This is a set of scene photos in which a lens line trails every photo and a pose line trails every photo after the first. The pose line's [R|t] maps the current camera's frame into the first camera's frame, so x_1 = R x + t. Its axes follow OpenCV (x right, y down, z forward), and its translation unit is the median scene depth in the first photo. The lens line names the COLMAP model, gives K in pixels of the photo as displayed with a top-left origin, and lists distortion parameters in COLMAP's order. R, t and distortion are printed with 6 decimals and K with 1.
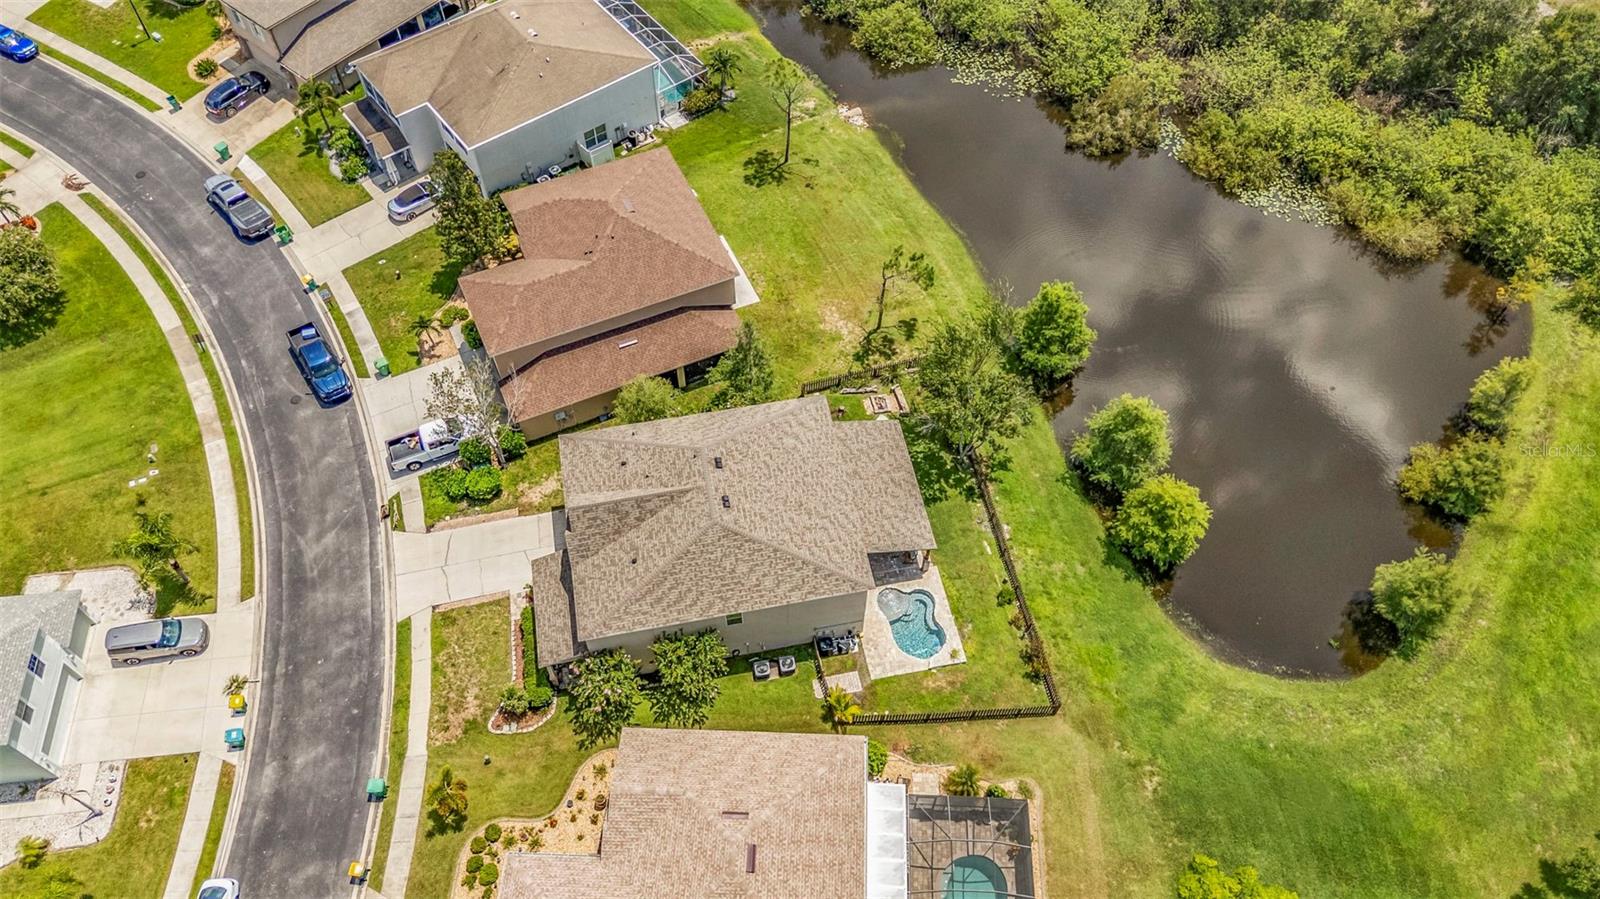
lens RADIAL K [[1185.4, 0, 800.0], [0, 1185.4, 449.5], [0, 0, 1]] dist [0.067637, -0.054207]
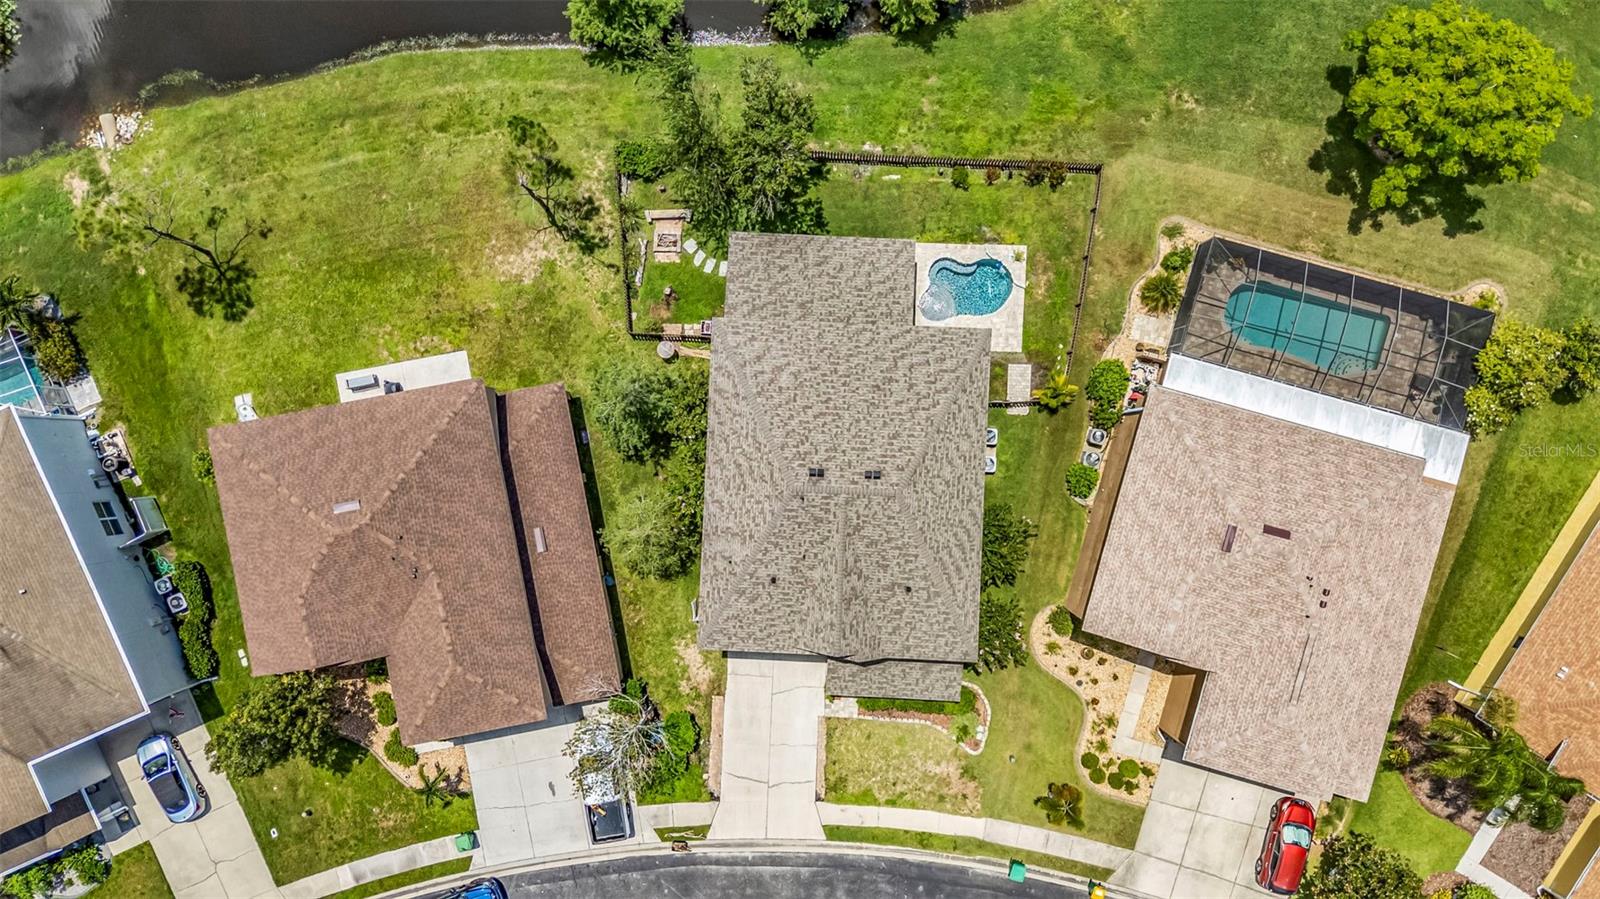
lens RADIAL K [[1185.4, 0, 800.0], [0, 1185.4, 449.5], [0, 0, 1]] dist [0.067637, -0.054207]
pose [[0.236642, -0.971586, -0.004601, -0.046239], [0.806902, 0.193889, 0.557957, -0.408970], [-0.541211, -0.135749, 0.829857, 0.280074]]
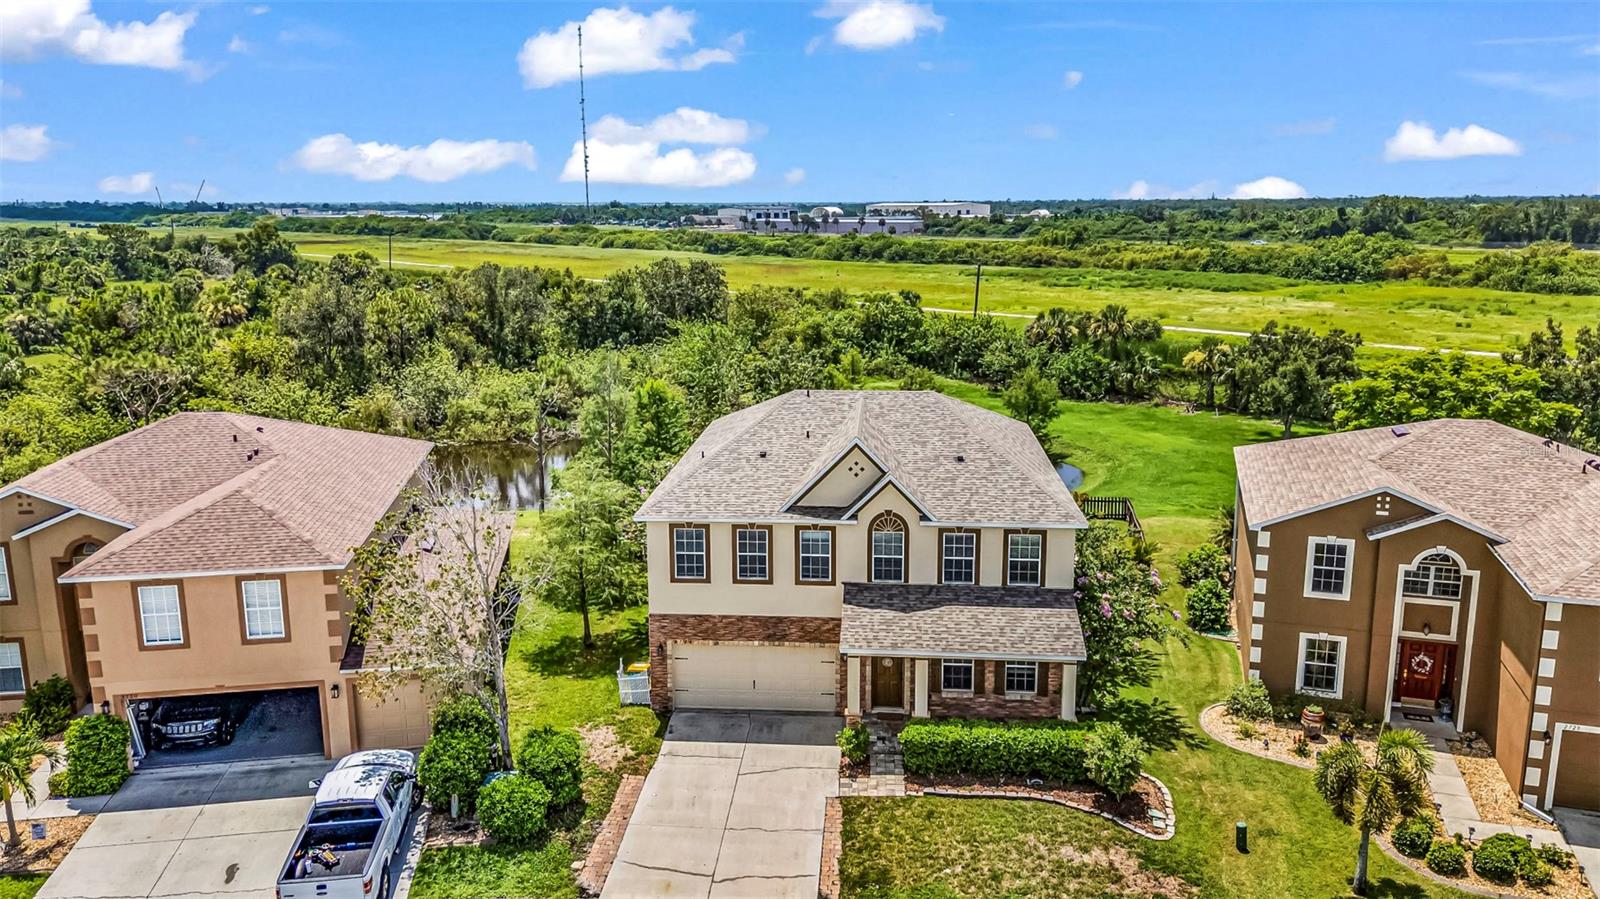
lens RADIAL K [[1185.9, 0, 797.2], [0, 1185.9, 444.2], [0, 0, 1]] dist [0.073421, -0.060099]
pose [[0.269433, -0.196572, 0.942743, -0.615306], [0.795797, 0.596738, -0.103010, 0.072587], [-0.542322, 0.777987, 0.317212, 0.722387]]
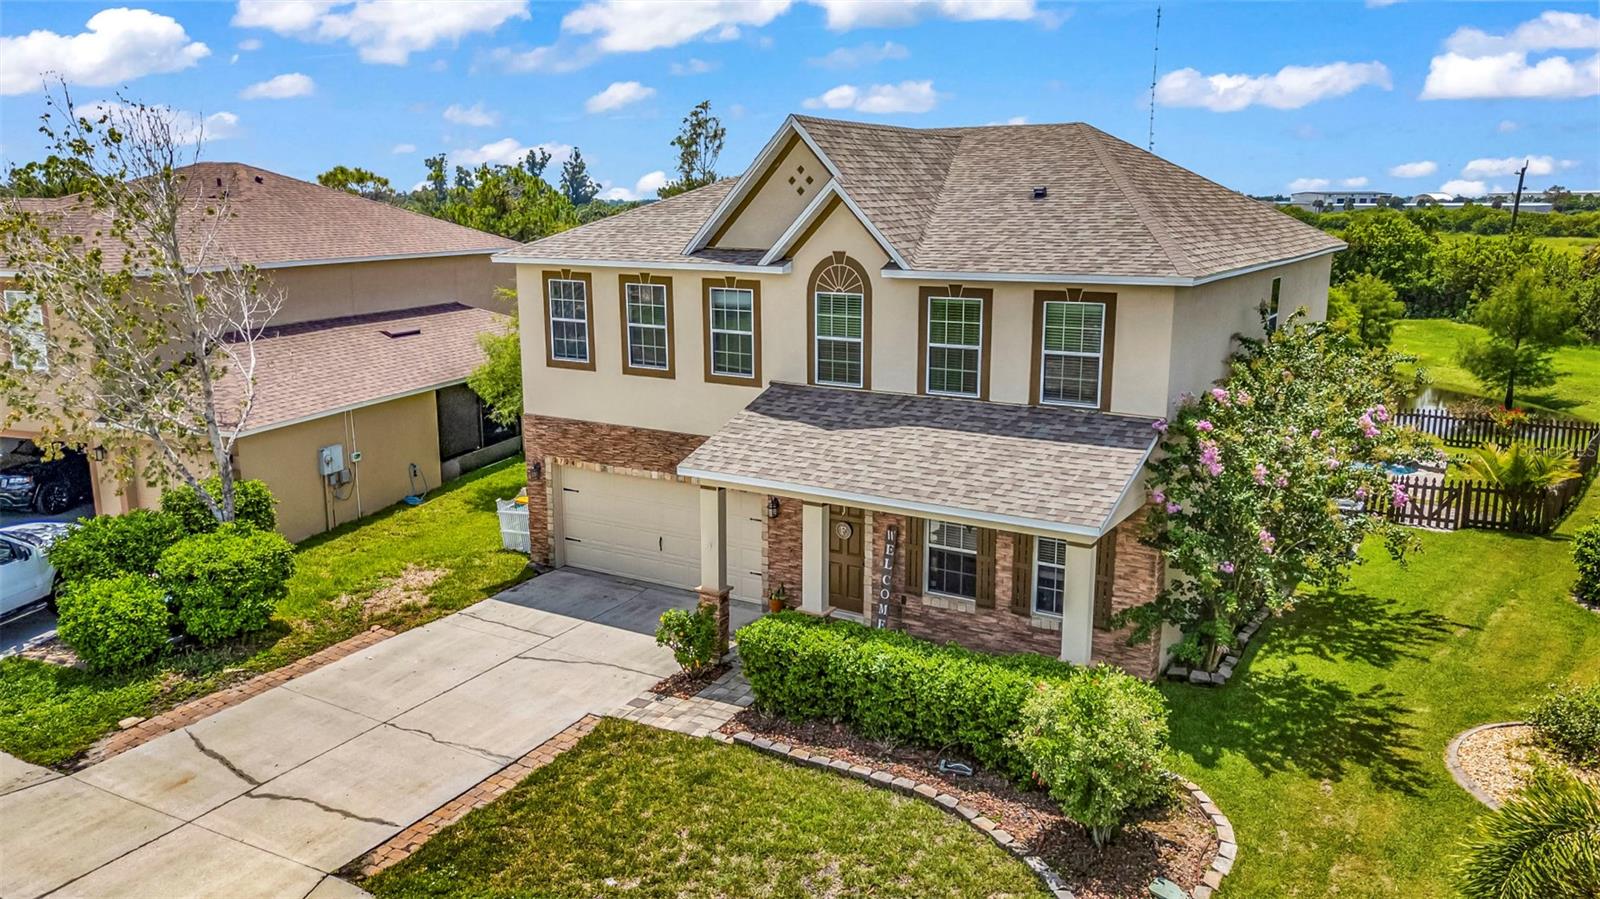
lens RADIAL K [[1174.0, 0, 790.4], [0, 1174.0, 463.4], [0, 0, 1]] dist [0.124516, -0.150007]
pose [[0.674398, -0.160891, 0.720626, -0.368891], [0.608265, 0.674322, -0.418693, 0.203161], [-0.418570, 0.720697, 0.552625, 0.766724]]
